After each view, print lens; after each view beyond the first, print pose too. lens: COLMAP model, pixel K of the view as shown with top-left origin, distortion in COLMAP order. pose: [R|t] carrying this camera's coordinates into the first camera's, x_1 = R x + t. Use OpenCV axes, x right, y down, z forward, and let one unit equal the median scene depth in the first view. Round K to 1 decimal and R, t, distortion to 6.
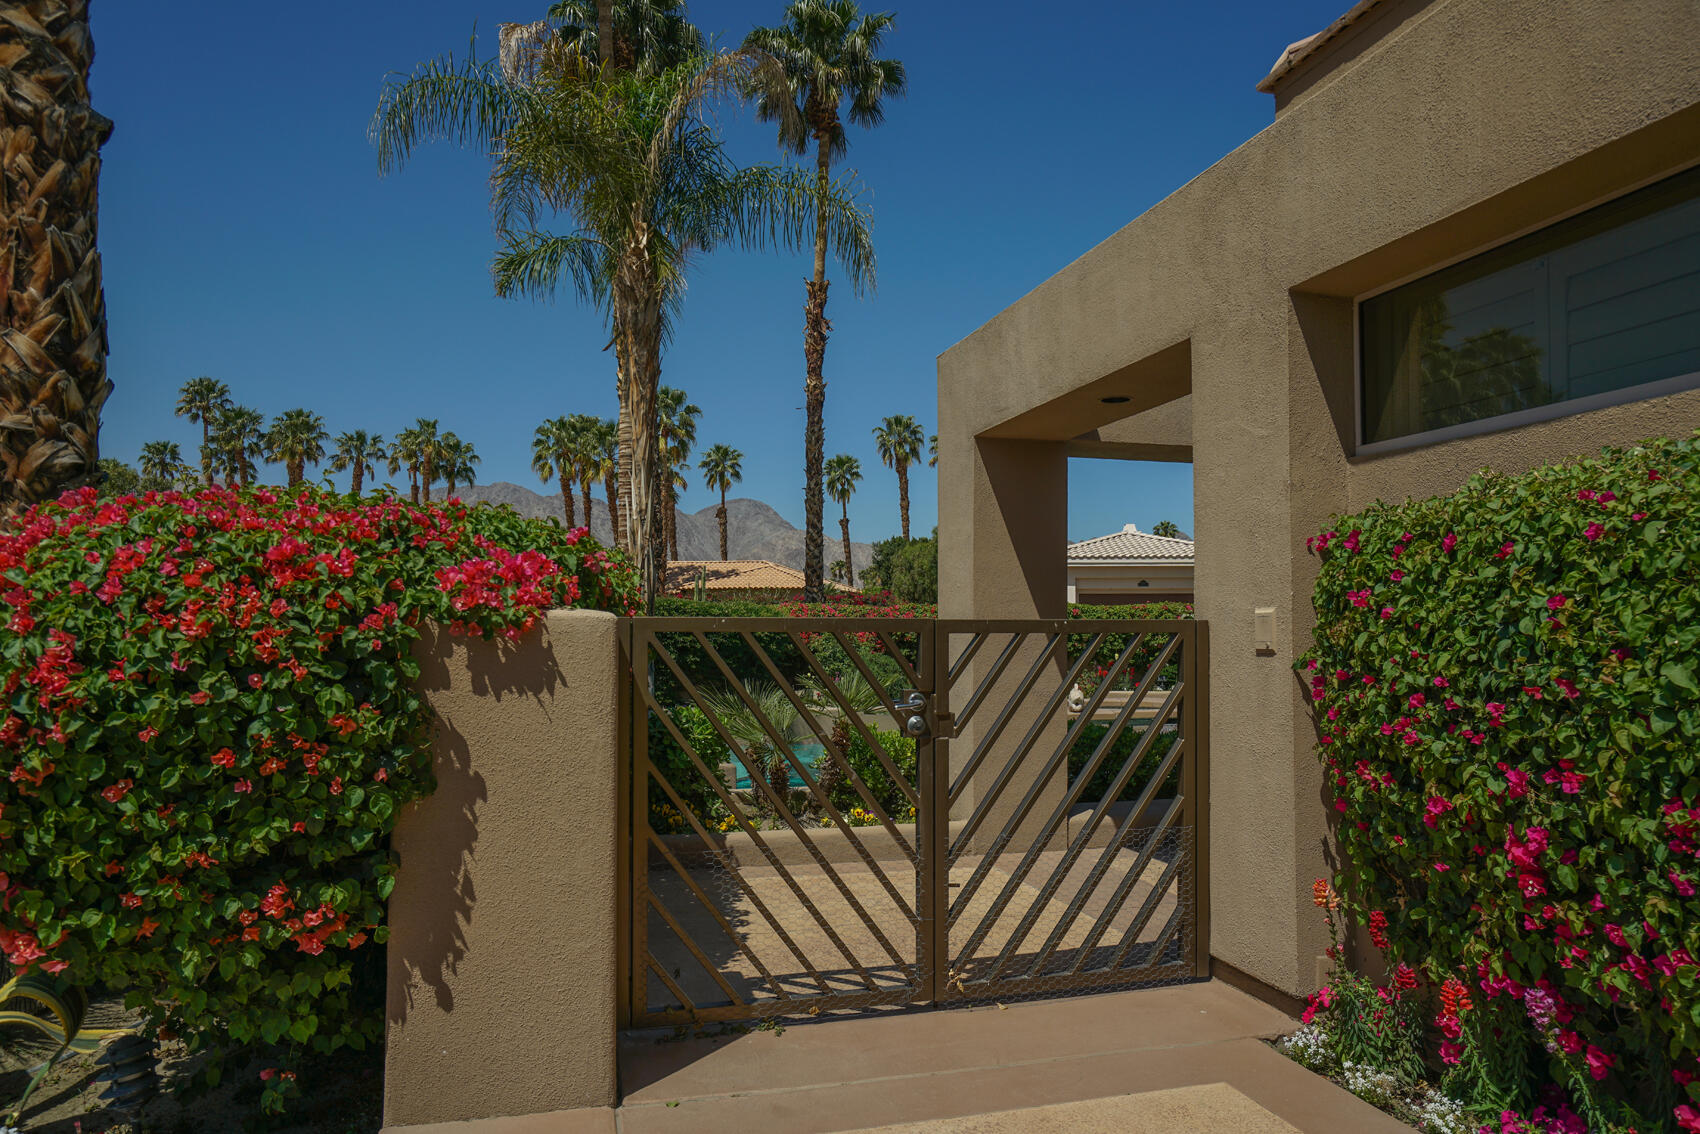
lens RADIAL K [[1126.1, 0, 850.0], [0, 1126.1, 567.0], [0, 0, 1]] dist [-0.000602, 0.000098]
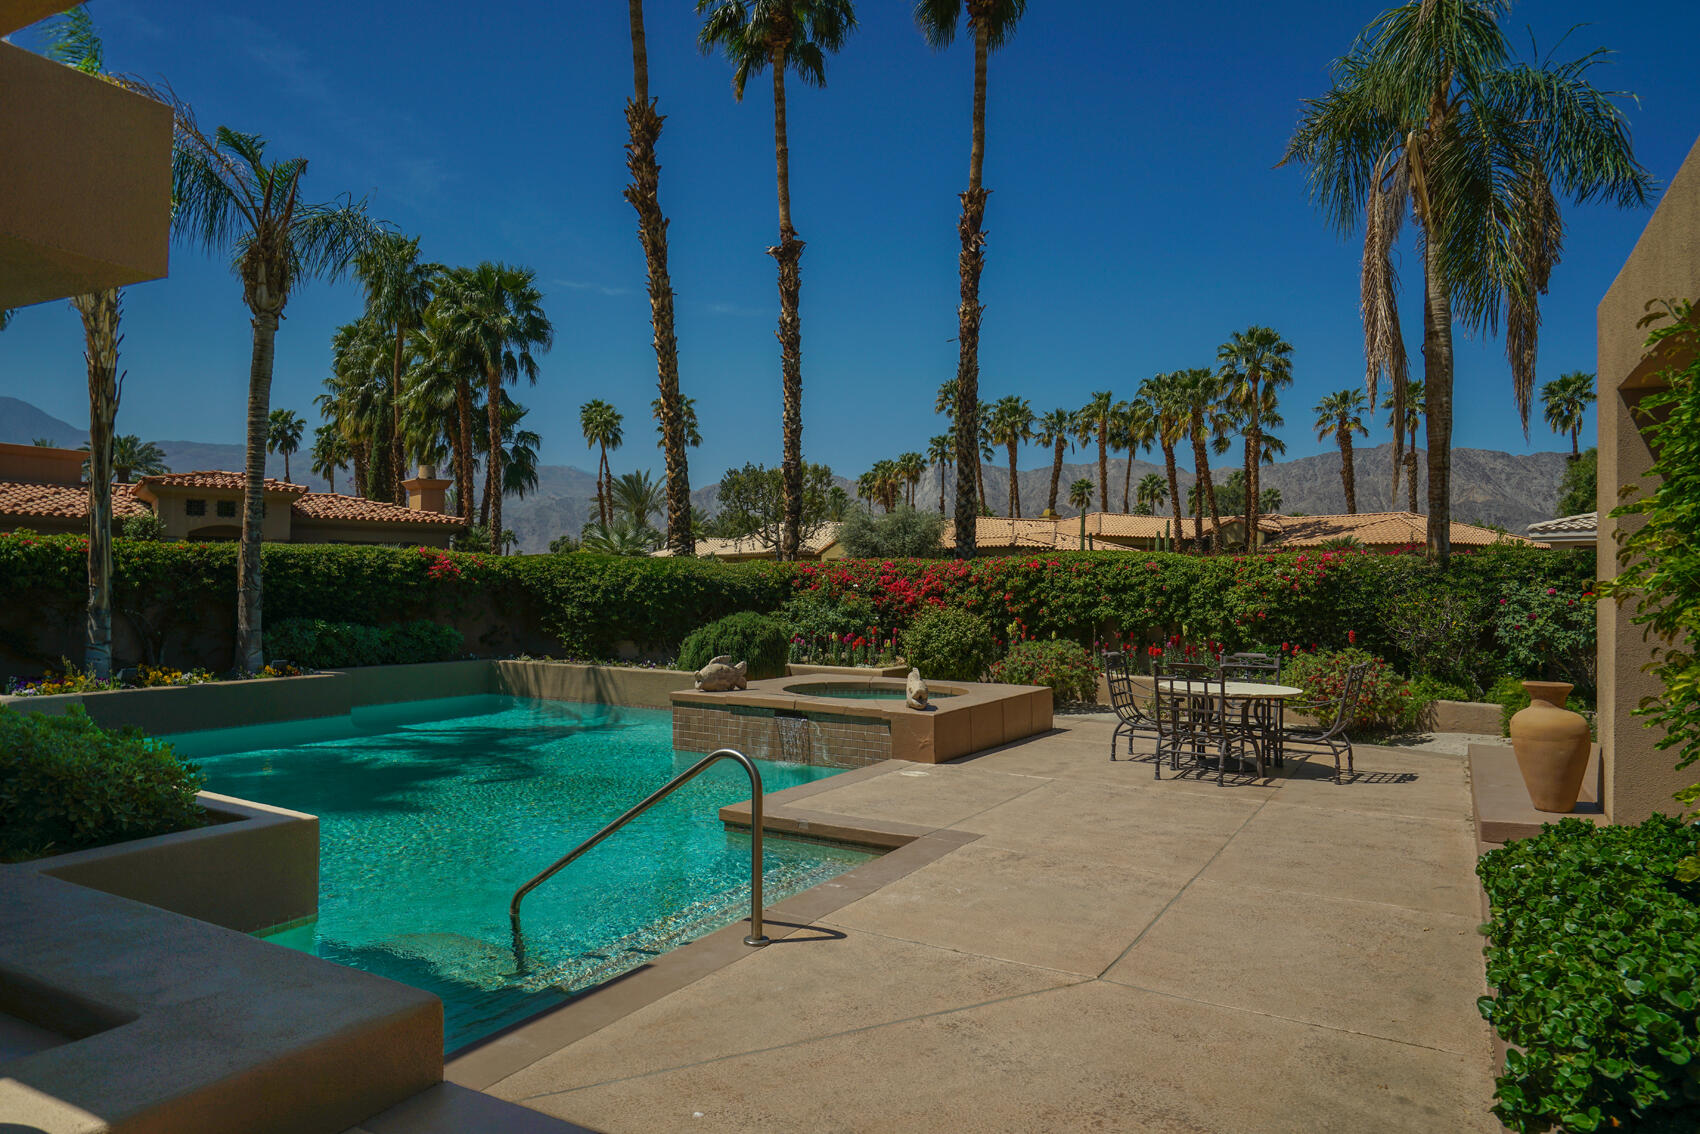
lens RADIAL K [[1071.6, 0, 850.0], [0, 1071.6, 567.0], [0, 0, 1]] dist [-0.001161, 0.000452]
pose [[0.712786, -0.005378, -0.701361, 0.207108], [0.027700, 0.999406, 0.020488, 0.007983], [0.700835, -0.034032, 0.712512, 0.140991]]
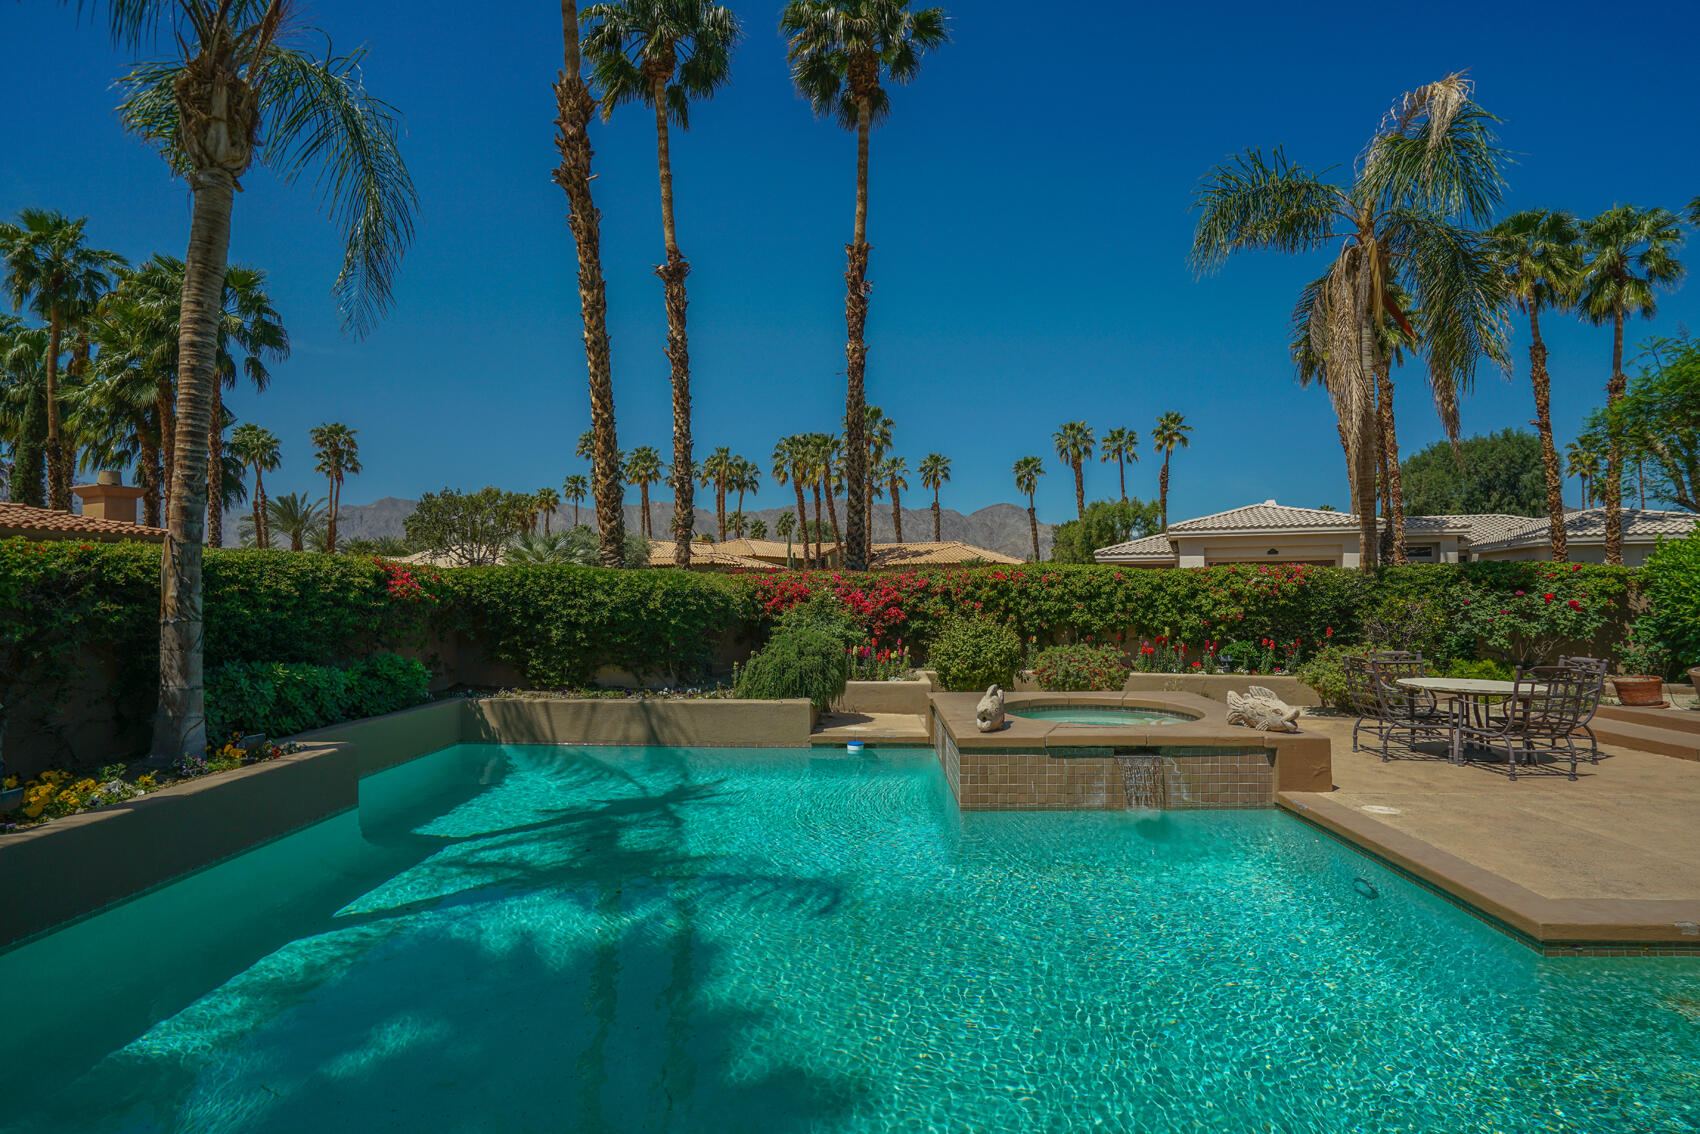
lens RADIAL K [[786.7, 0, 850.2], [0, 786.7, 572.2], [0, 0, 1]] dist [-0.066176, 0.030255]
pose [[0.957701, -0.014023, -0.287424, 0.066590], [0.021054, 0.999550, 0.021386, 0.007480], [0.286995, -0.026533, 0.957565, 0.145123]]
